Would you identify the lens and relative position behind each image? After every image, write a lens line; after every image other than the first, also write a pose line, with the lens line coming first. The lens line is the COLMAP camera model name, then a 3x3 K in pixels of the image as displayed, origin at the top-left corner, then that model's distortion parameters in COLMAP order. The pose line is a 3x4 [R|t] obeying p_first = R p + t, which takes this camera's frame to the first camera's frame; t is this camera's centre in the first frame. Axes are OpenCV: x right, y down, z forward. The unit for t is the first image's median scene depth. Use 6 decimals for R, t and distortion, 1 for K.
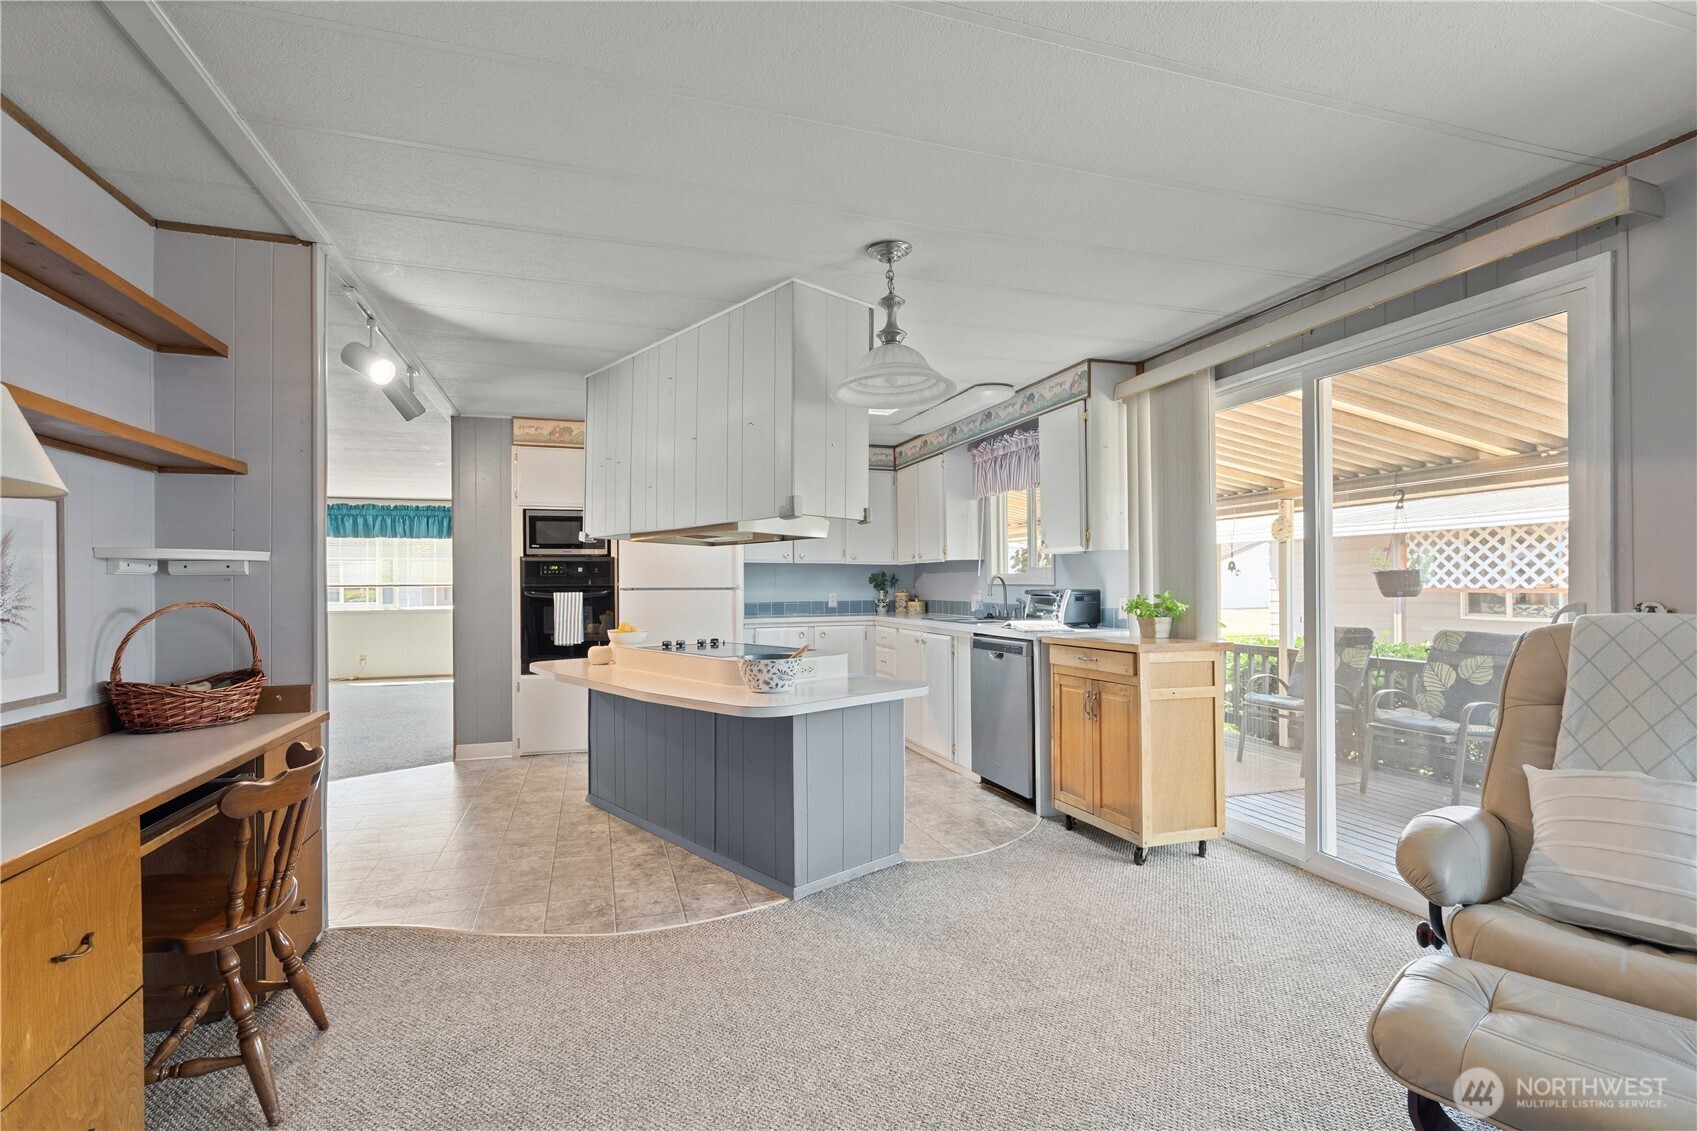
lens RADIAL K [[779.7, 0, 836.0], [0, 779.7, 574.2], [0, 0, 1]] dist [-0.005172, 0.003406]
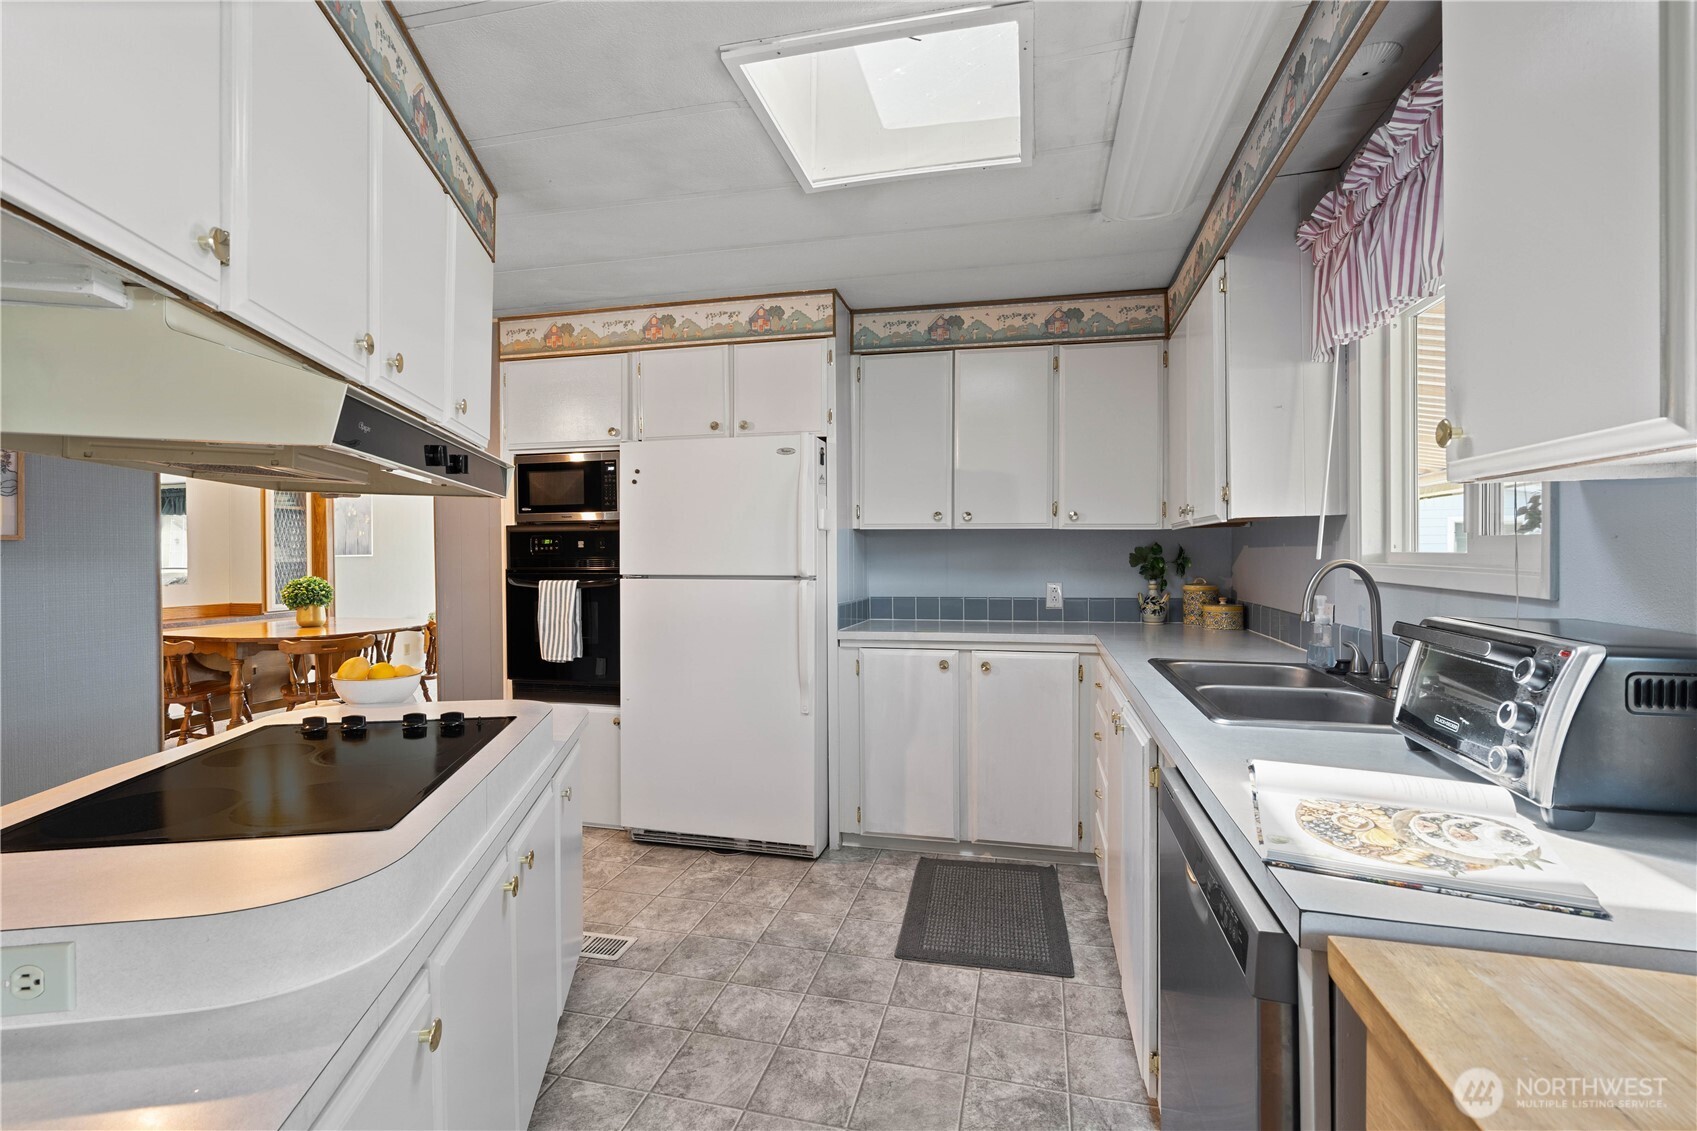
lens RADIAL K [[779.7, 0, 828.0], [0, 779.7, 555.2], [0, 0, 1]] dist [-0.005172, 0.003406]
pose [[0.847903, 0.005332, -0.530124, 0.214909], [0.005311, 0.999814, 0.018551, -0.008903], [0.530124, -0.018545, 0.847717, 0.650938]]
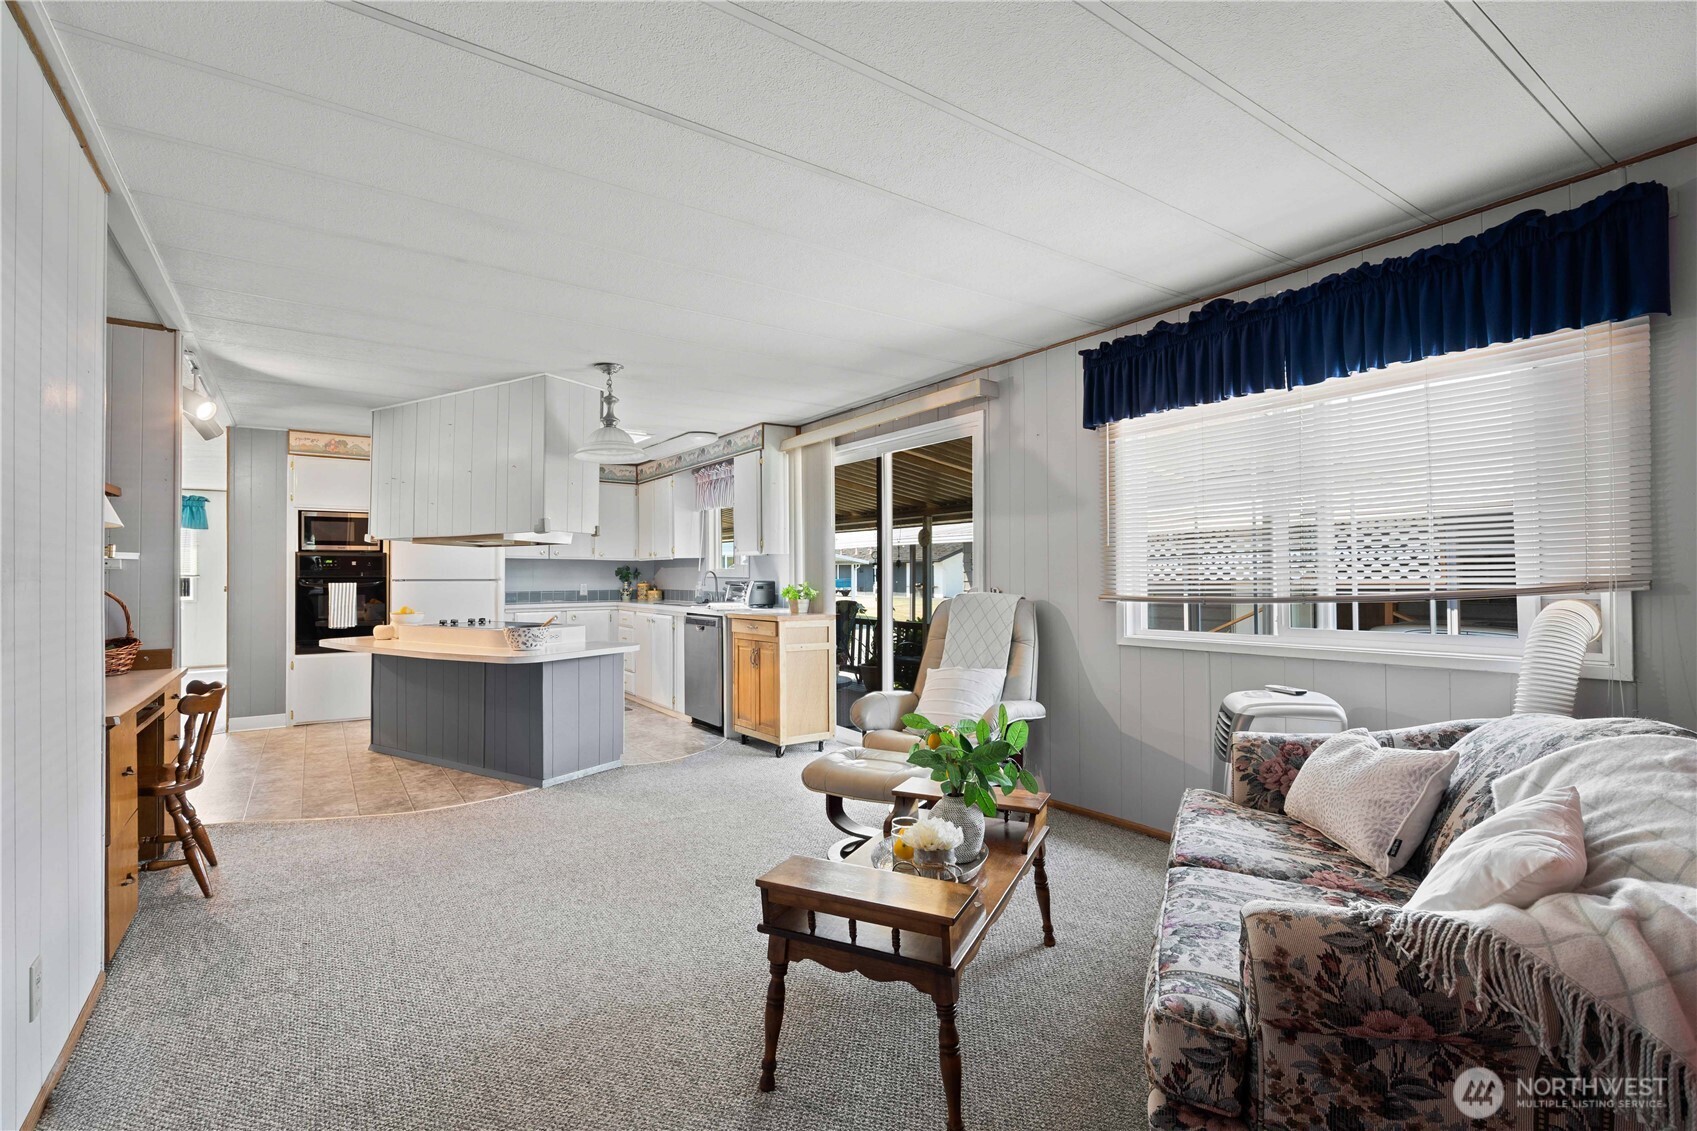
lens RADIAL K [[779.7, 0, 832.8], [0, 779.7, 562.6], [0, 0, 1]] dist [-0.005172, 0.003406]
pose [[0.958971, 0.007698, 0.283398, 0.033106], [-0.006586, 0.999966, -0.004874, -0.007062], [-0.283426, 0.002808, 0.958990, -0.369012]]
